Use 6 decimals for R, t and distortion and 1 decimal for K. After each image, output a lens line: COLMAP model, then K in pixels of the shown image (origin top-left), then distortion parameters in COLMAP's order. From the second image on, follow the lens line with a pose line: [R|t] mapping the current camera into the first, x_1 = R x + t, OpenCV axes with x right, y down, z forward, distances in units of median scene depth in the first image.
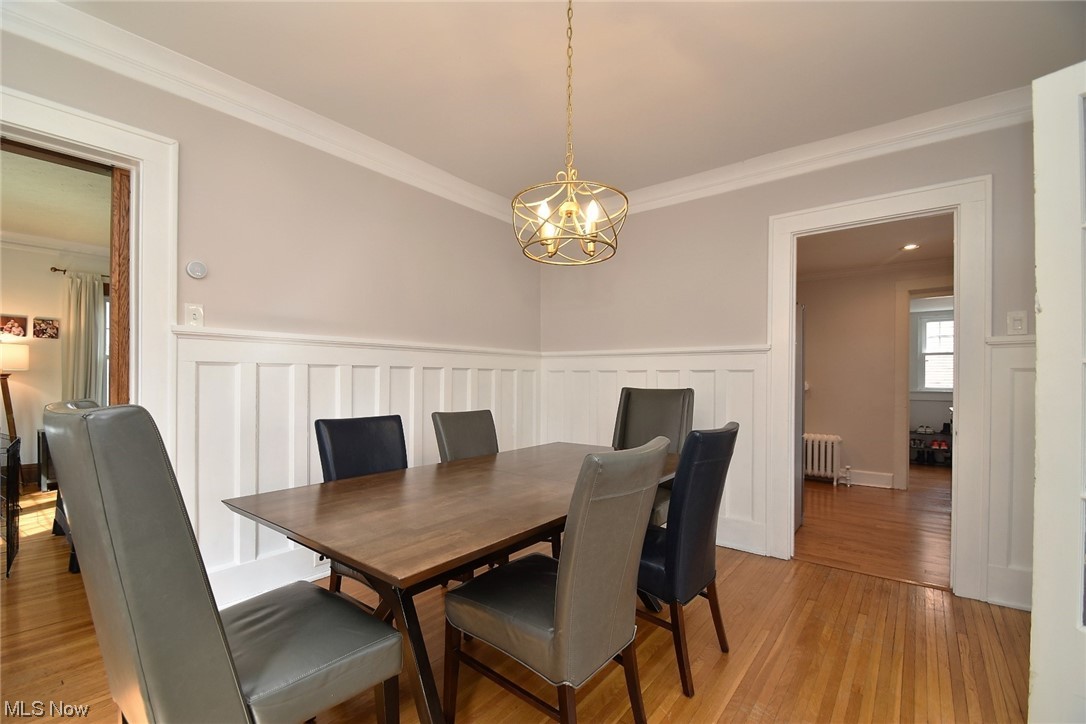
lens RADIAL K [[478.4, 0, 528.2], [0, 478.4, 376.7], [0, 0, 1]] dist [0.020498, -0.024432]
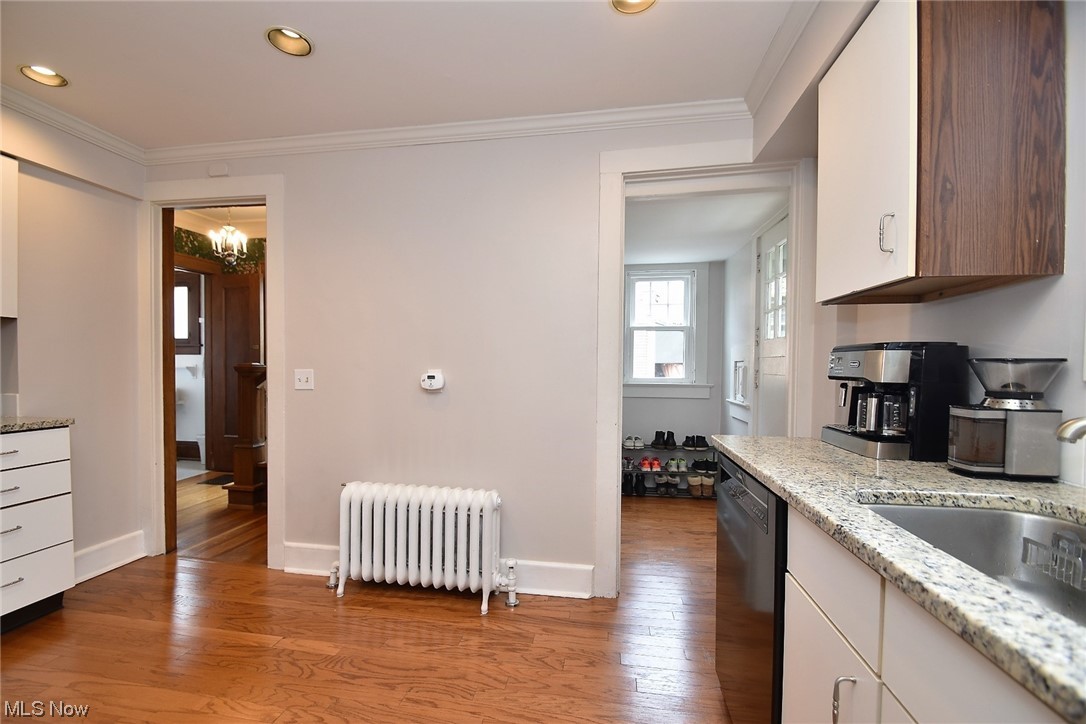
lens RADIAL K [[478.4, 0, 528.2], [0, 478.4, 376.7], [0, 0, 1]] dist [0.020498, -0.024432]
pose [[0.871593, -0.007591, 0.490171, 0.385765], [-0.003361, 0.999764, 0.021459, 0.006449], [-0.490218, -0.020351, 0.871362, 0.507693]]
